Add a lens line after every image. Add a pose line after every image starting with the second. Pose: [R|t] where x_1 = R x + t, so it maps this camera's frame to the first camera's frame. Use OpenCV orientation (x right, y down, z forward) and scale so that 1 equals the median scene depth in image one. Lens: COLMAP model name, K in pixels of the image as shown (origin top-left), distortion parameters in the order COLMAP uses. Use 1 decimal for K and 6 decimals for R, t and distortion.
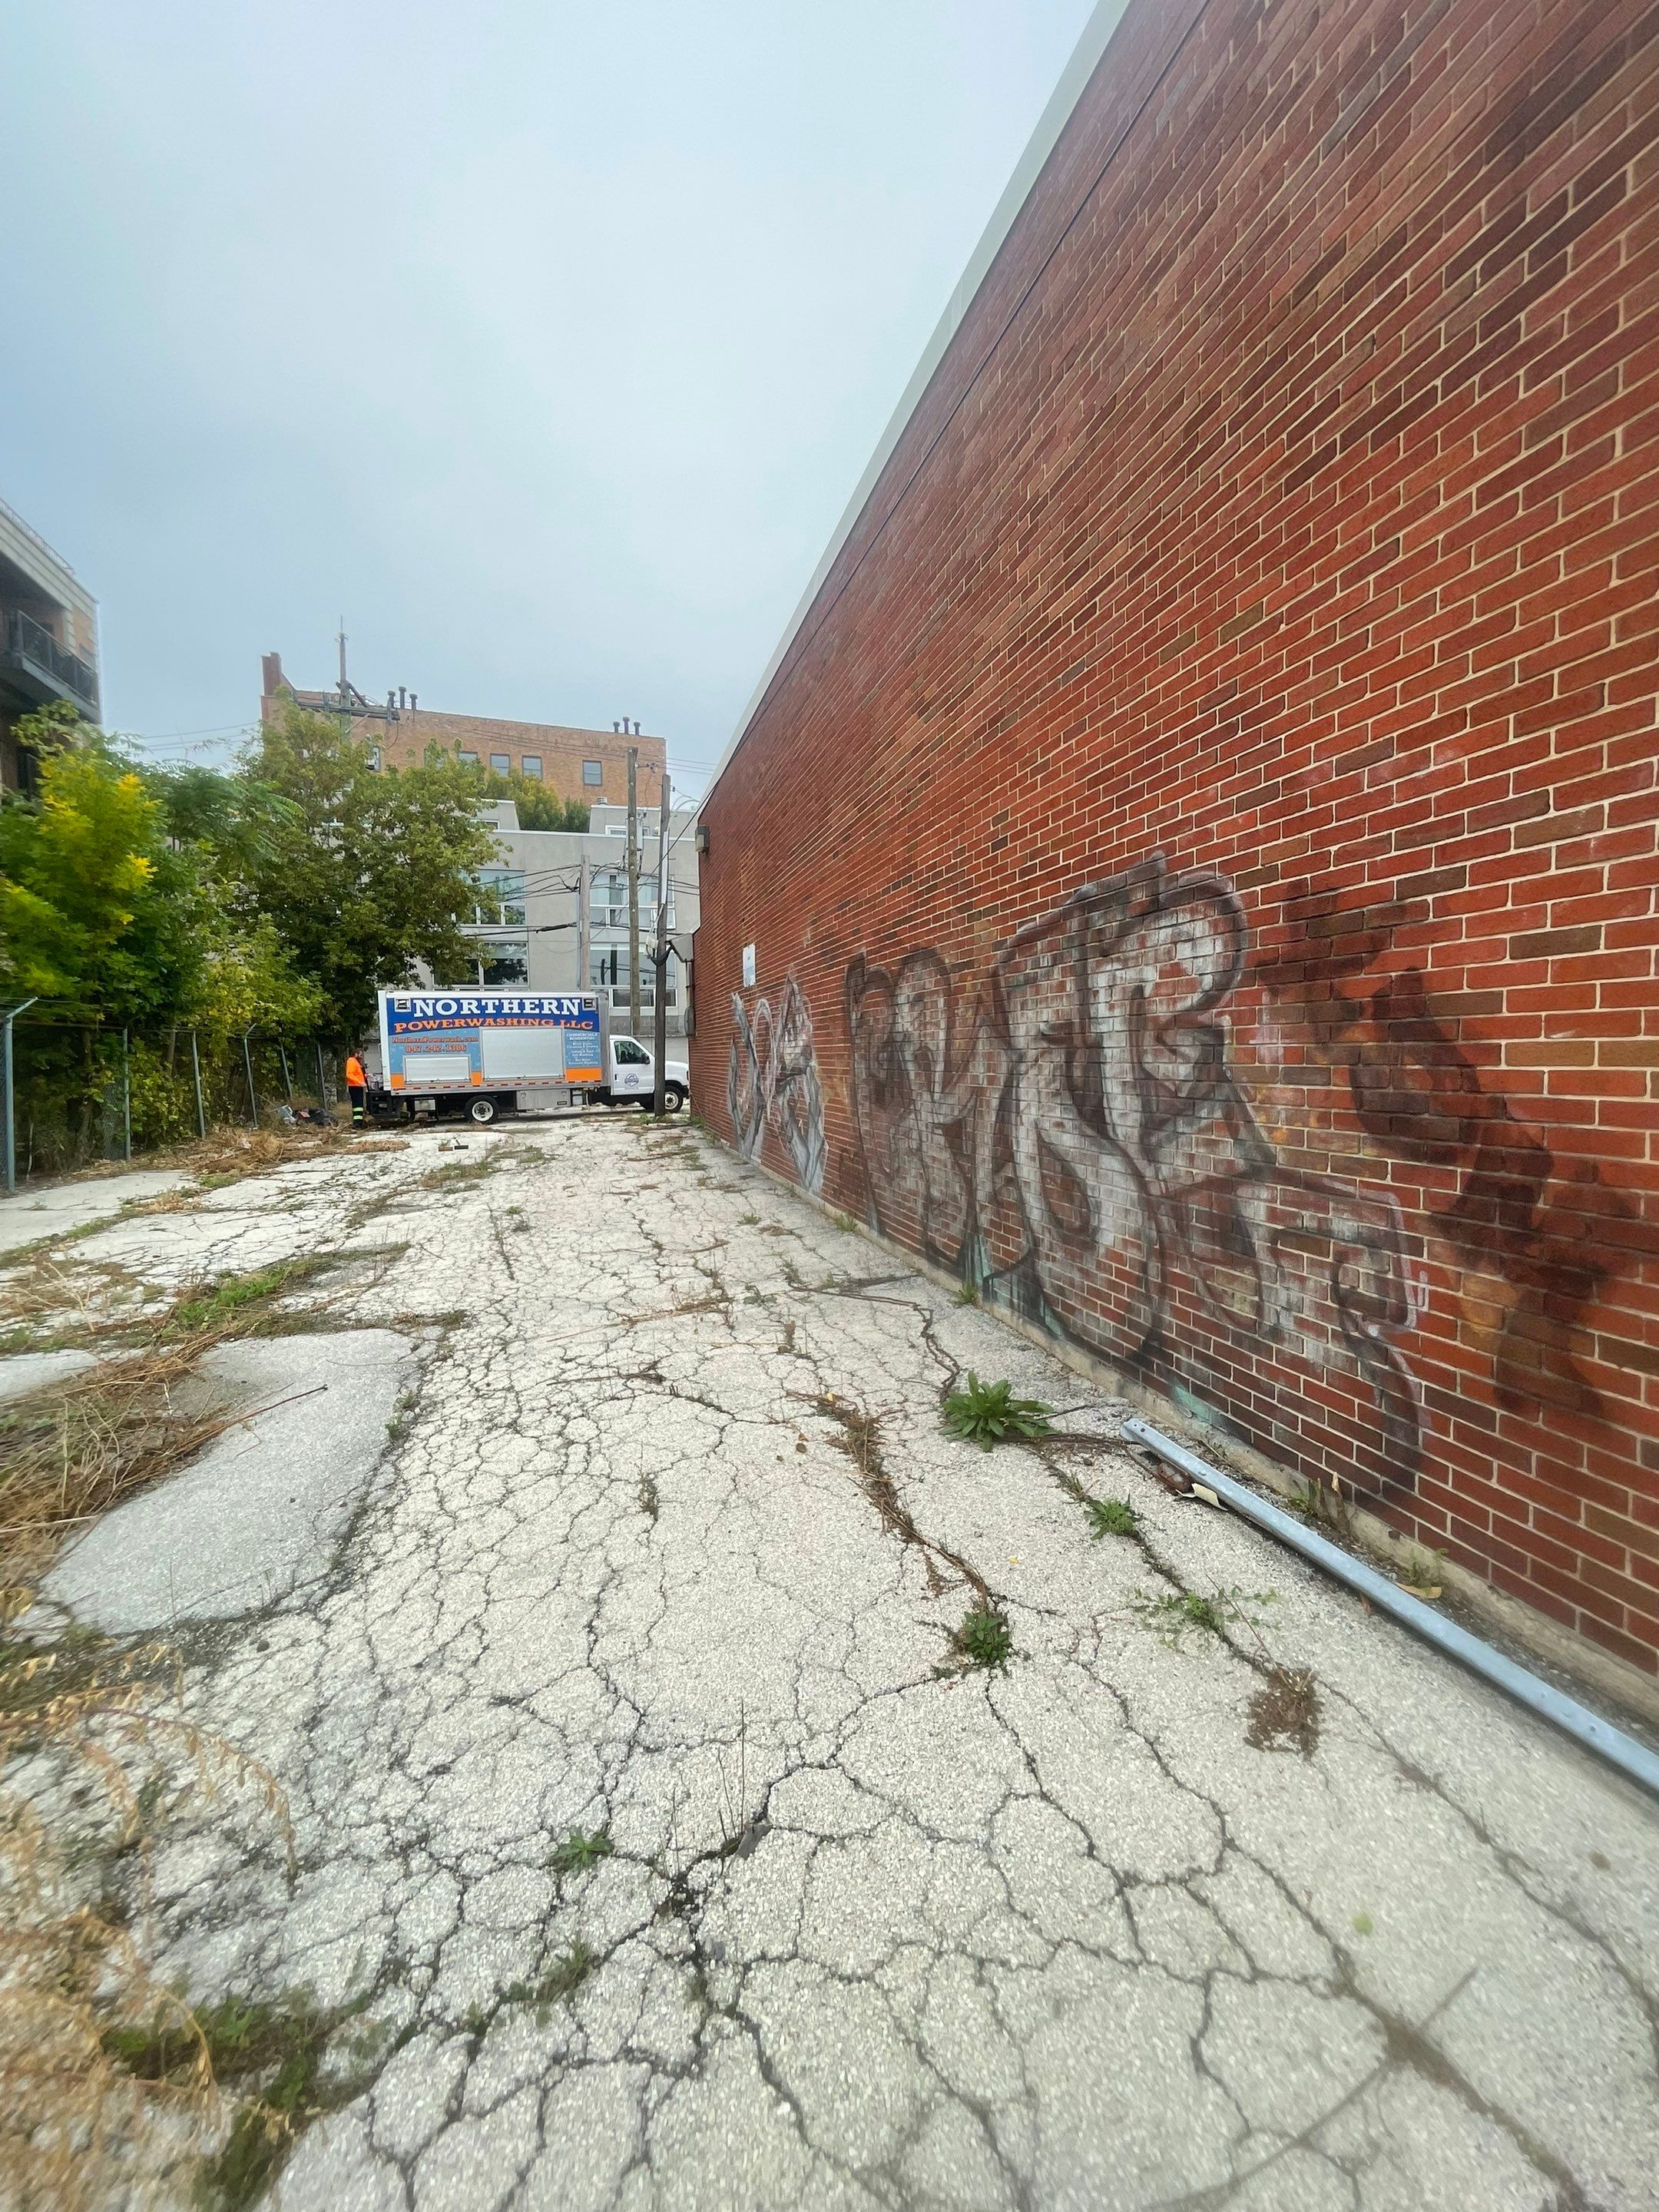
lens RADIAL K [[899.8, 0, 833.0], [0, 899.8, 1104.6], [0, 0, 1]] dist [-0.003854, 0.000829]
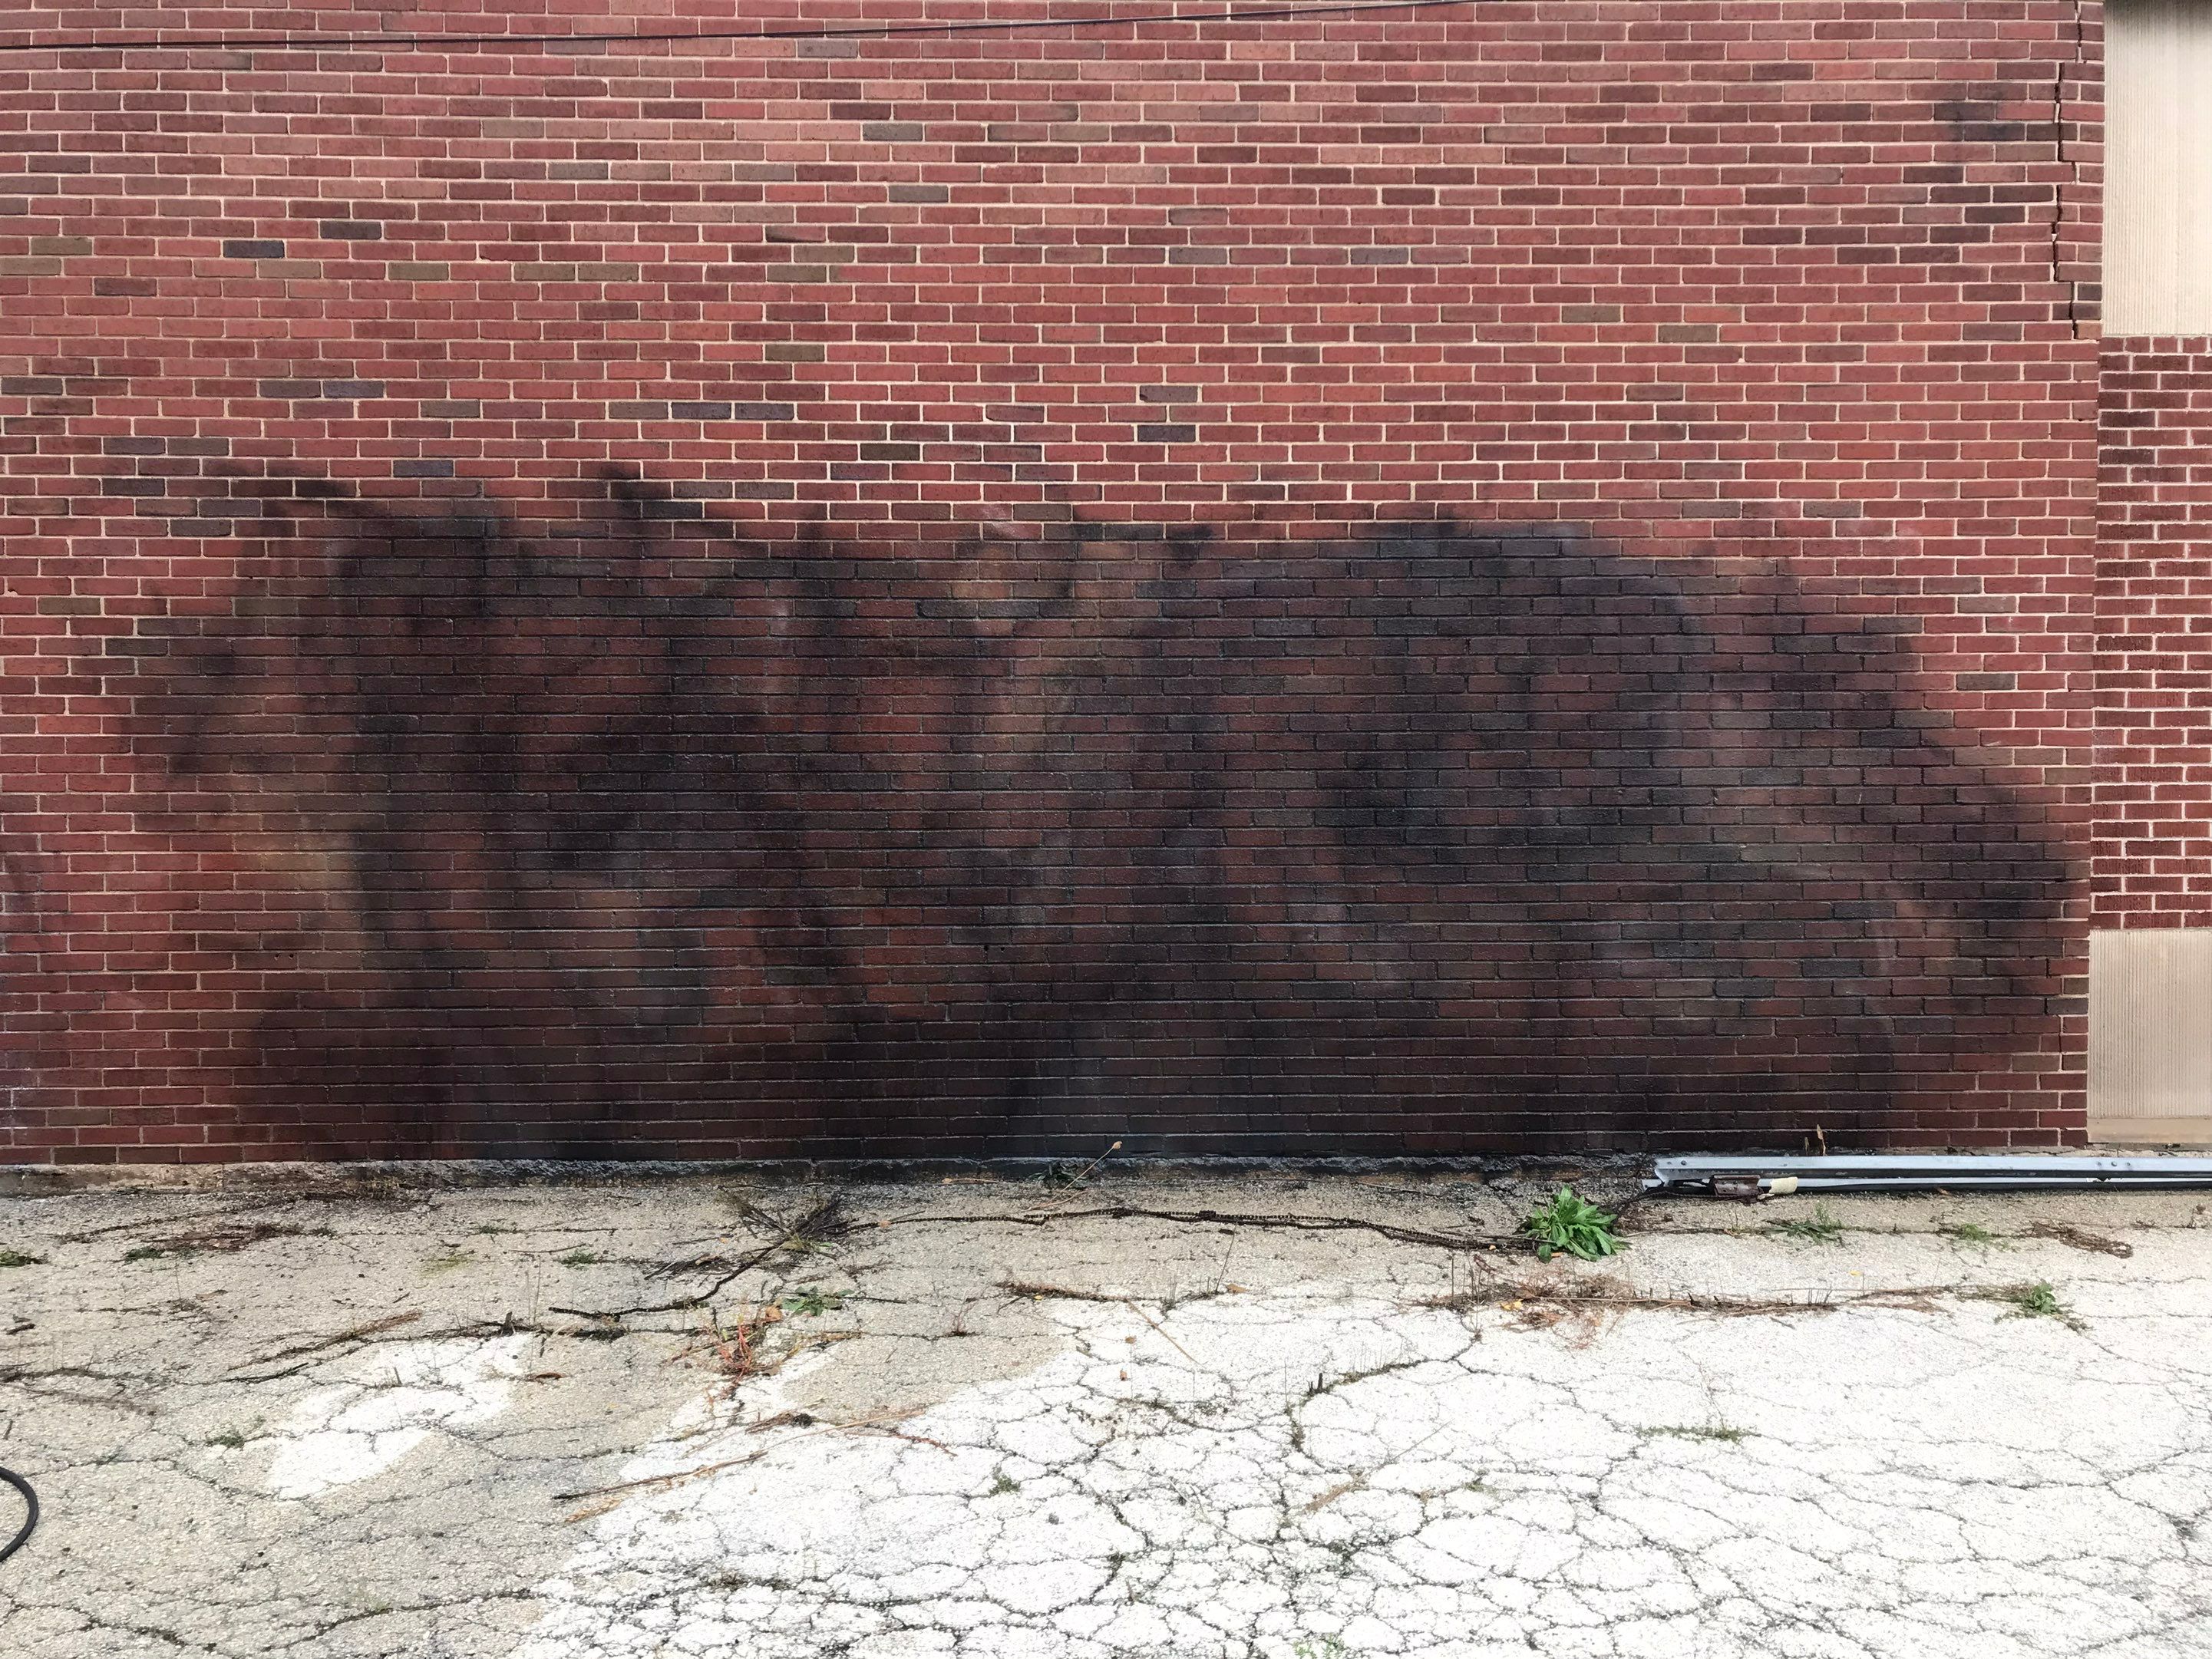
lens RADIAL K [[1824.6, 0, 1065.3], [0, 1824.6, 811.5], [0, 0, 1]] dist [0.026030, 0.008304]
pose [[0.250181, -0.009904, 0.968148, -1.235498], [0.055156, 0.998470, -0.004039, -0.019215], [-0.966627, 0.054410, 0.250344, 0.848657]]
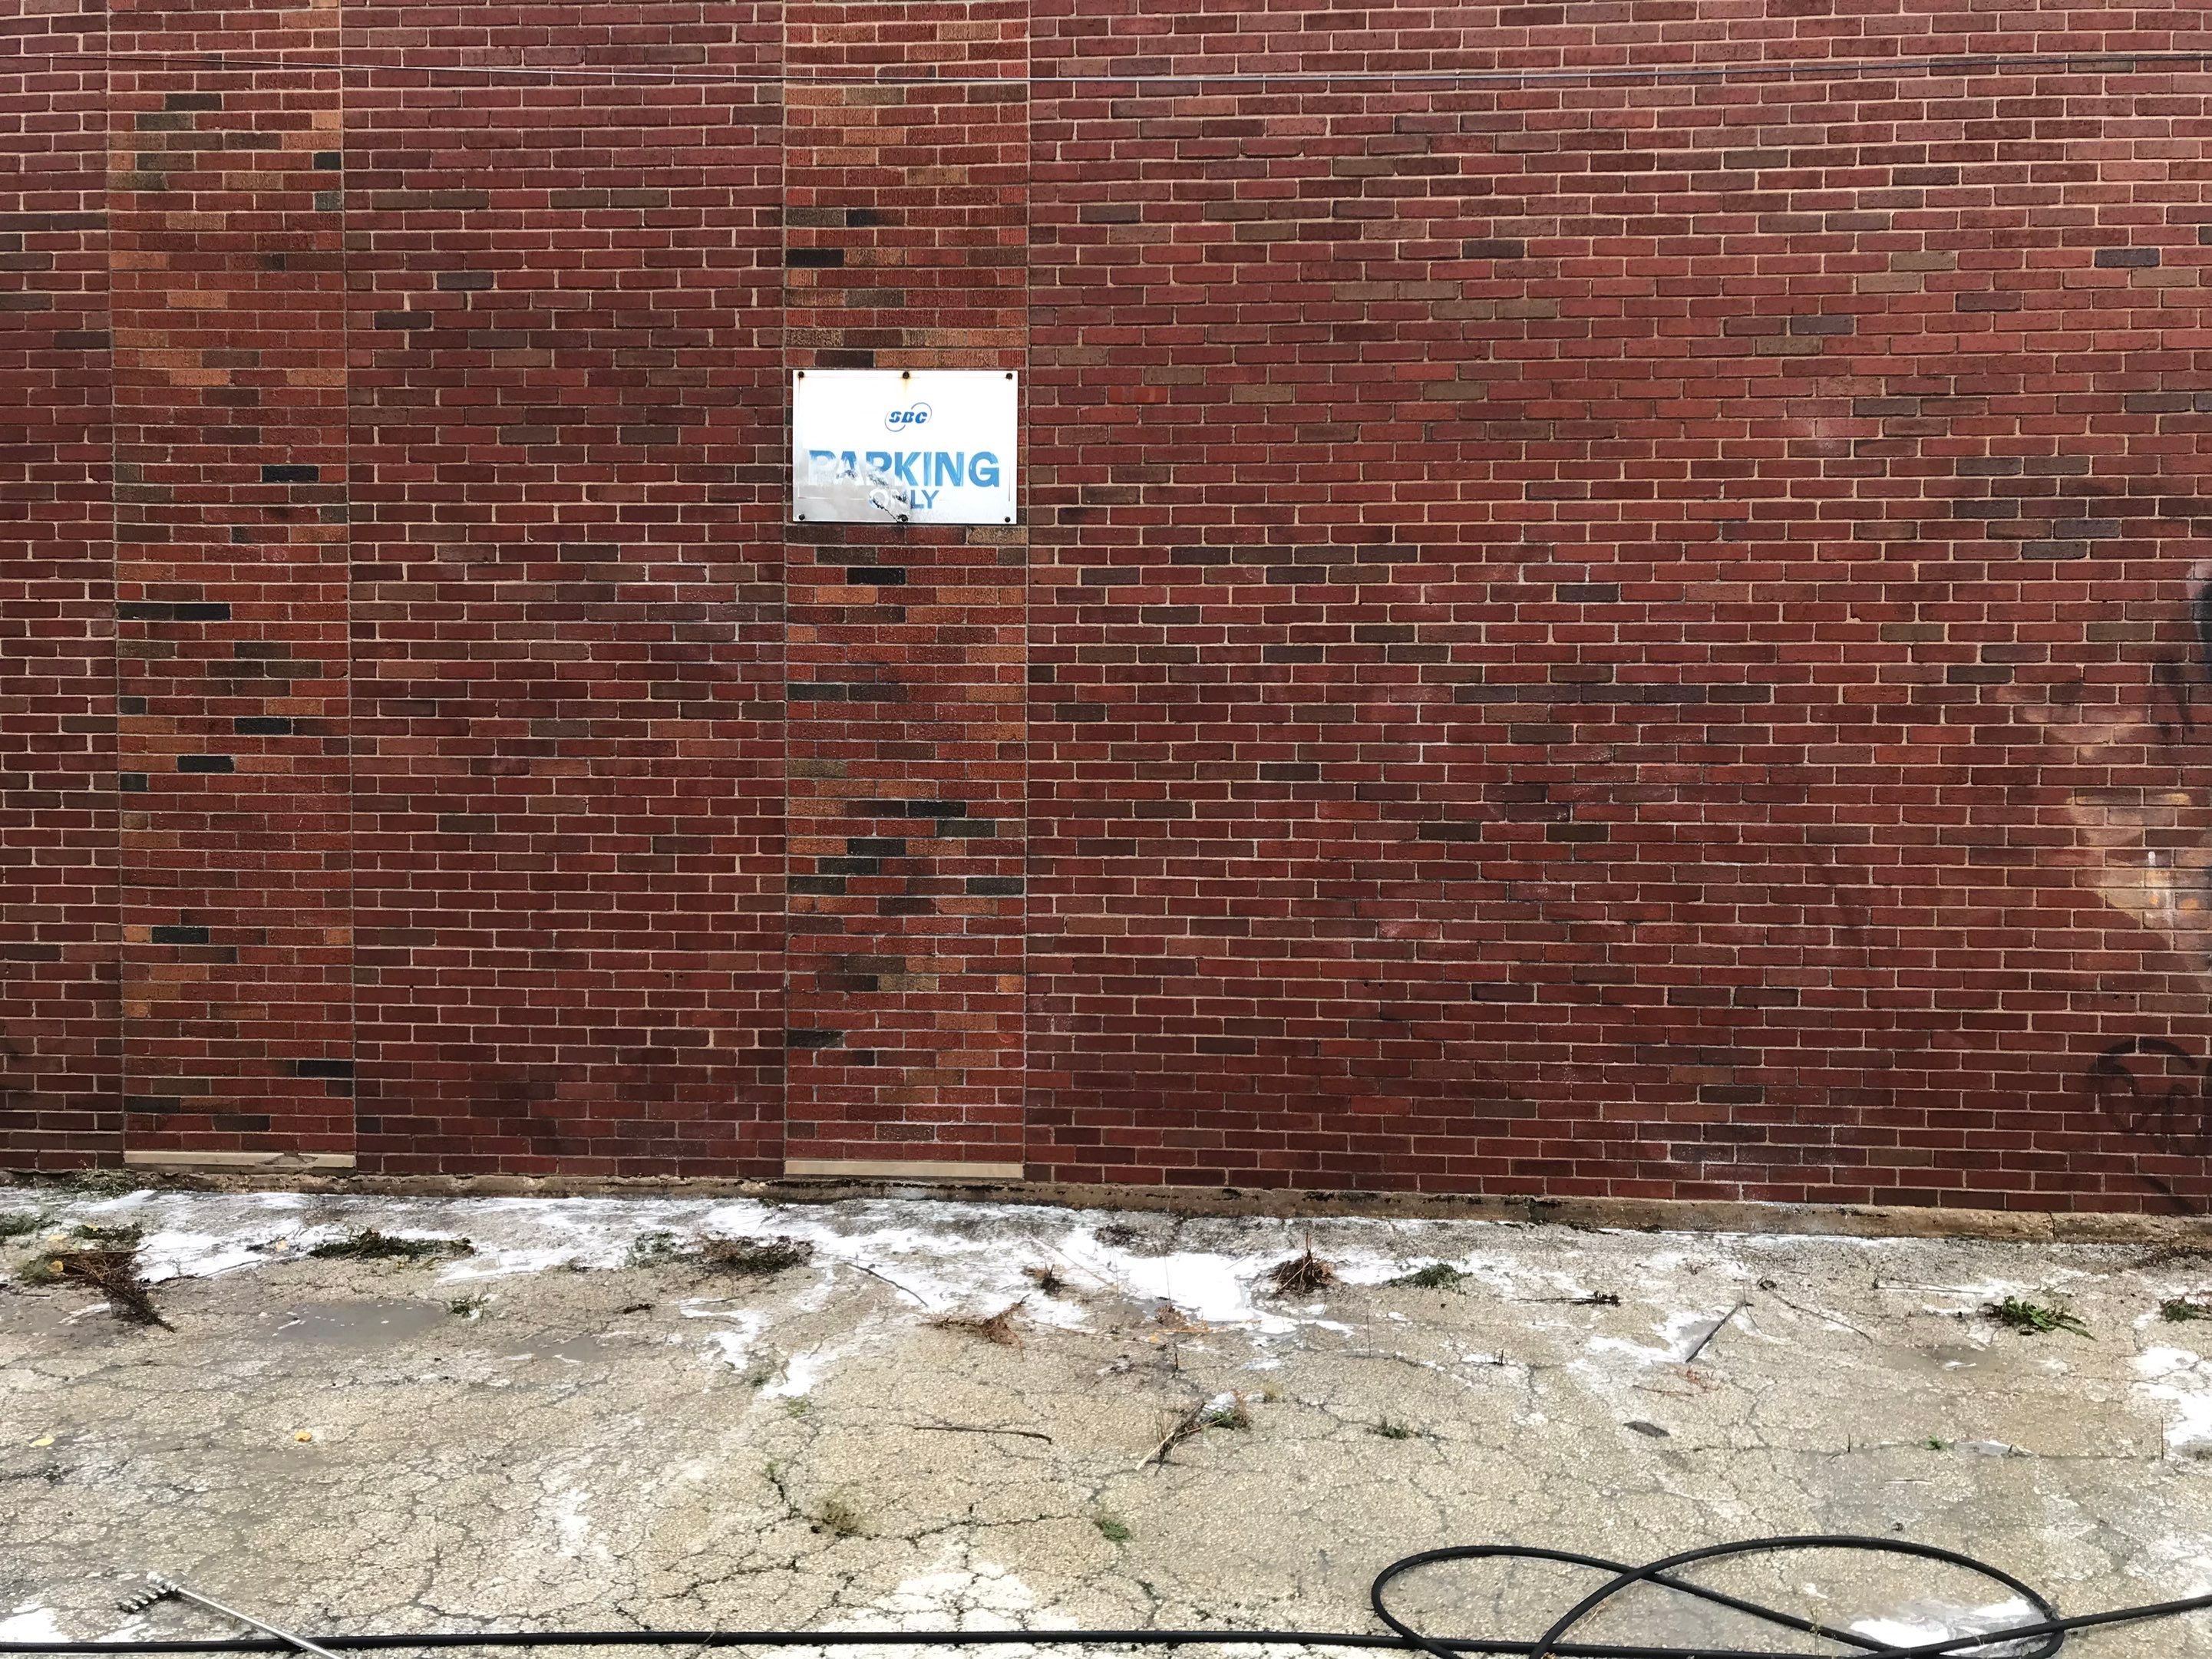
lens RADIAL K [[1824.6, 0, 1120.7], [0, 1824.6, 804.8], [0, 0, 1]] dist [0.026030, 0.008304]
pose [[0.350736, -0.008535, 0.936436, -1.553151], [0.043327, 0.999036, -0.007122, -0.114074], [-0.935472, 0.043071, 0.350767, 2.036153]]
